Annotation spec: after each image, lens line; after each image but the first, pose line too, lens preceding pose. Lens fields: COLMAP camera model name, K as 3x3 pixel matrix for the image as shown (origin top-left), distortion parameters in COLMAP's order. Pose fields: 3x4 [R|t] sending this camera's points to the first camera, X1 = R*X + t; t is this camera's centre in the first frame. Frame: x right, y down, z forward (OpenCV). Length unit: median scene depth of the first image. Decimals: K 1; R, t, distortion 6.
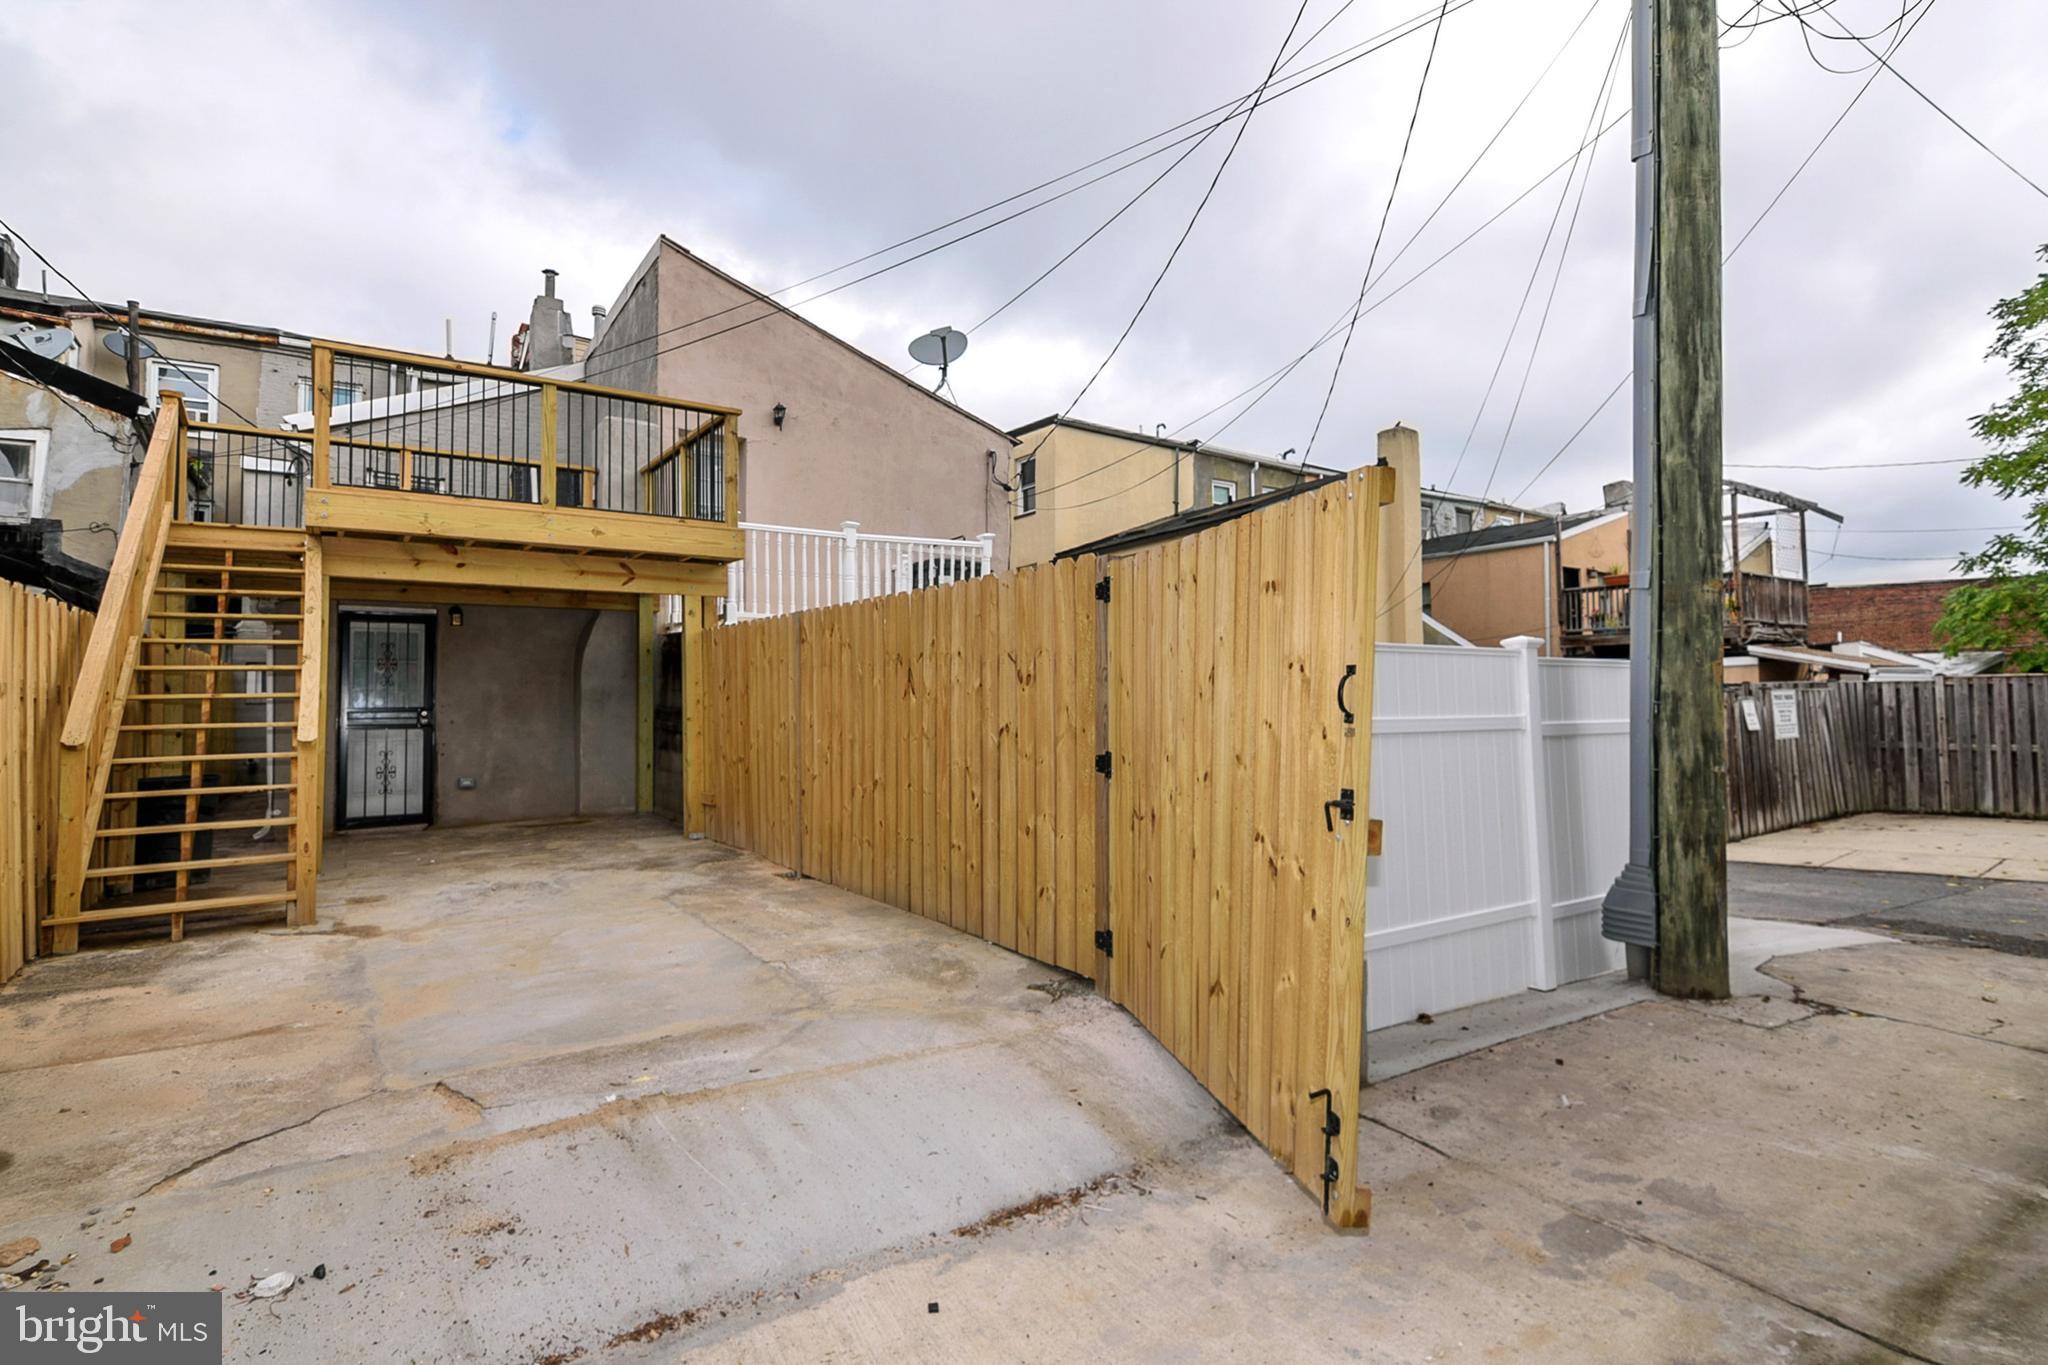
lens RADIAL K [[1008.2, 0, 1027.7], [0, 1008.2, 723.8], [0, 0, 1]] dist [0.000189, -0.015166]
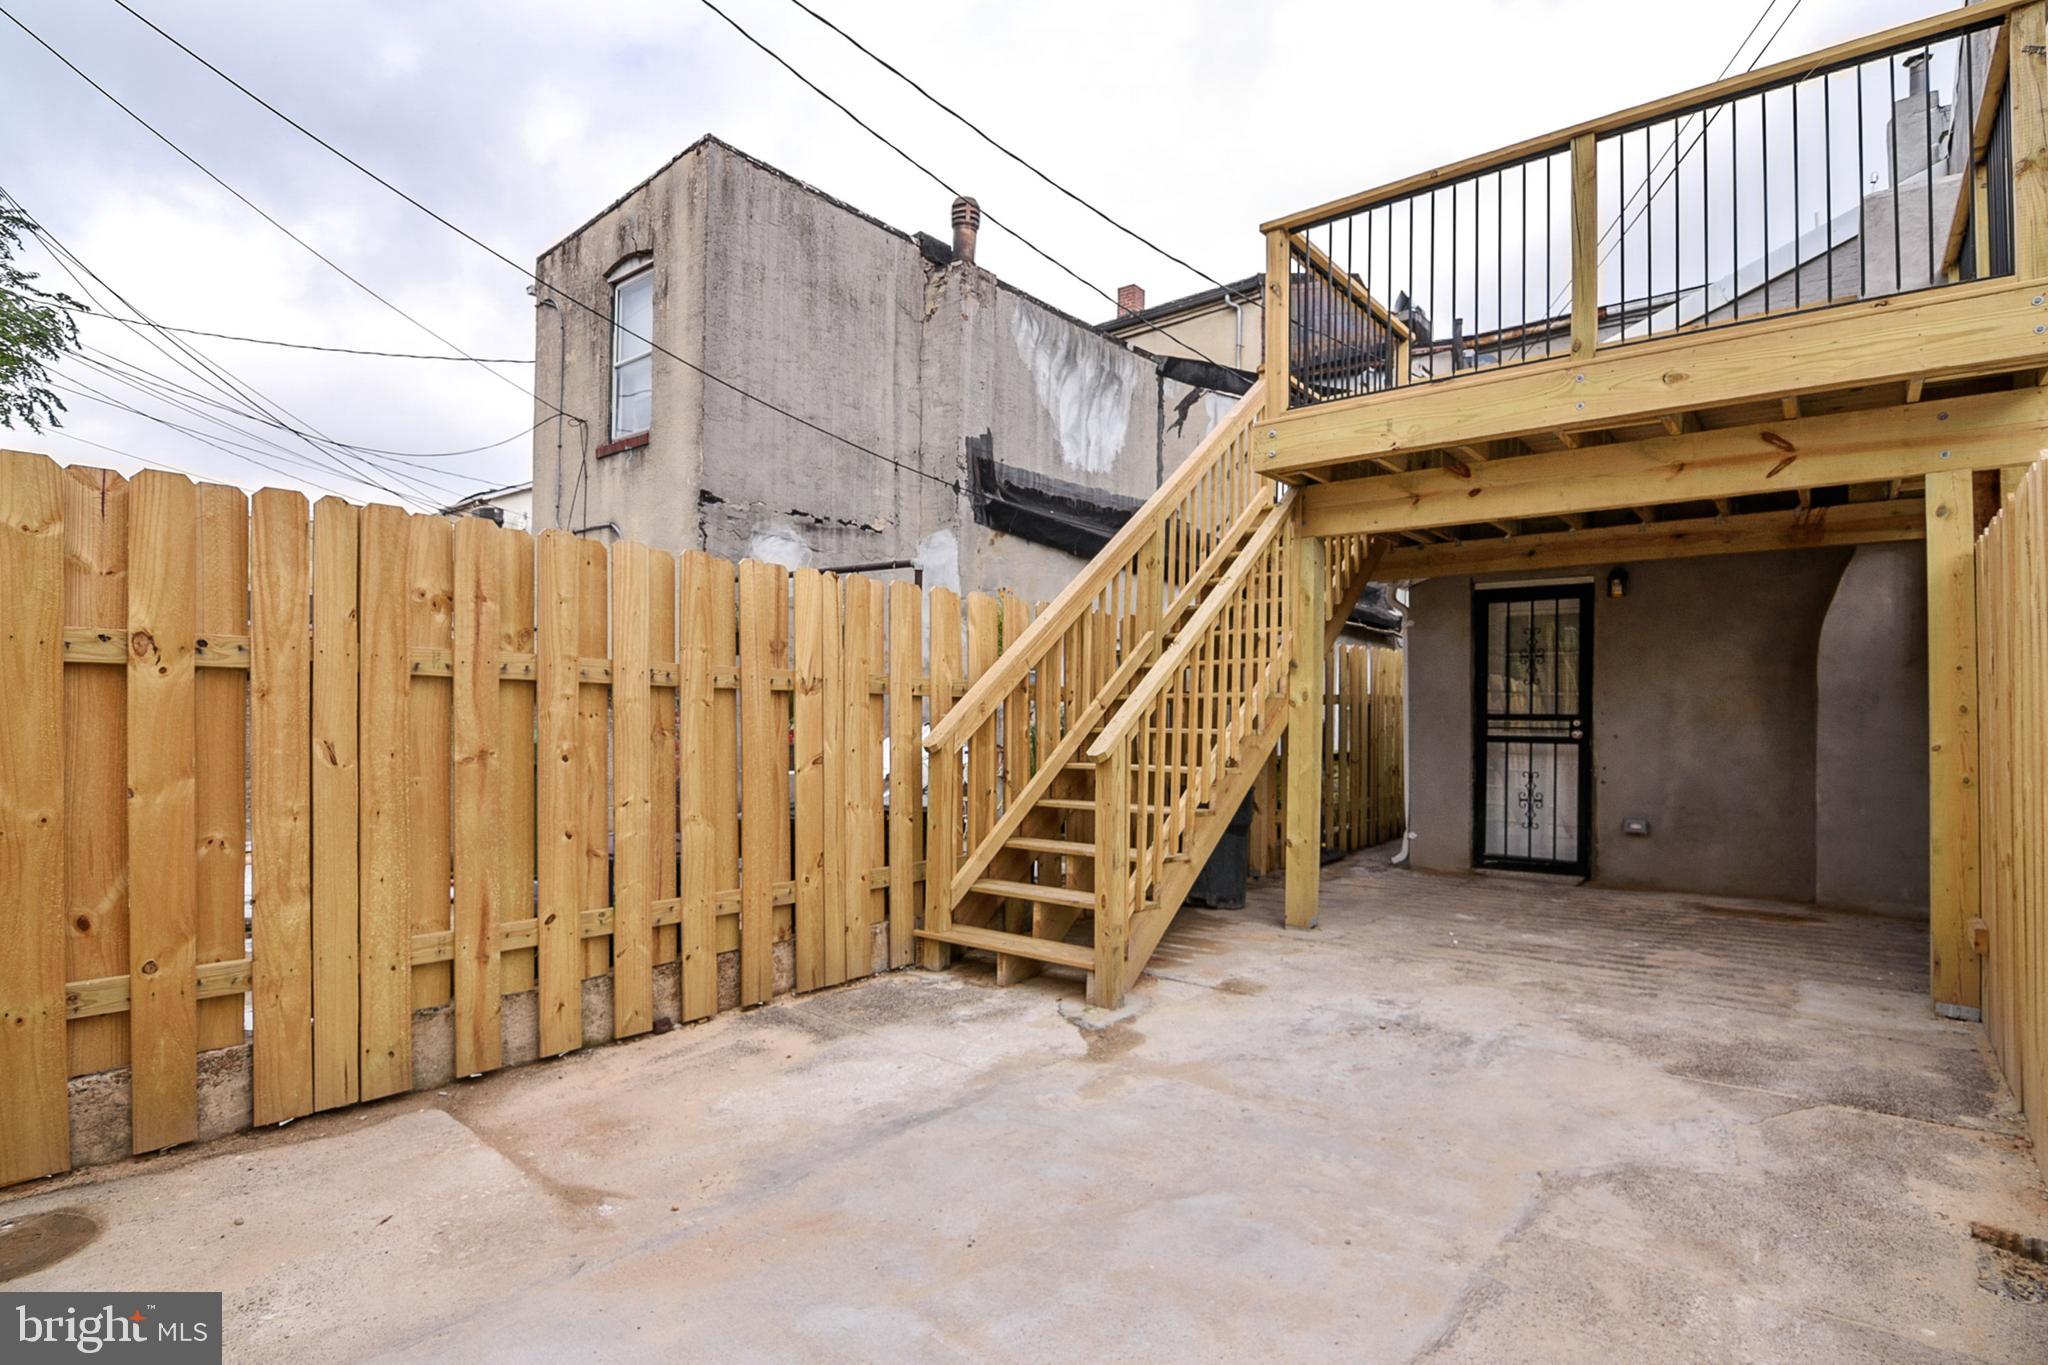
lens RADIAL K [[1008.2, 0, 1027.7], [0, 1008.2, 723.8], [0, 0, 1]] dist [0.000189, -0.015166]
pose [[0.275934, 0.026459, -0.960812, -0.018950], [-0.031403, 0.999336, 0.018501, -0.010957], [0.960663, 0.025067, 0.276582, 0.428994]]
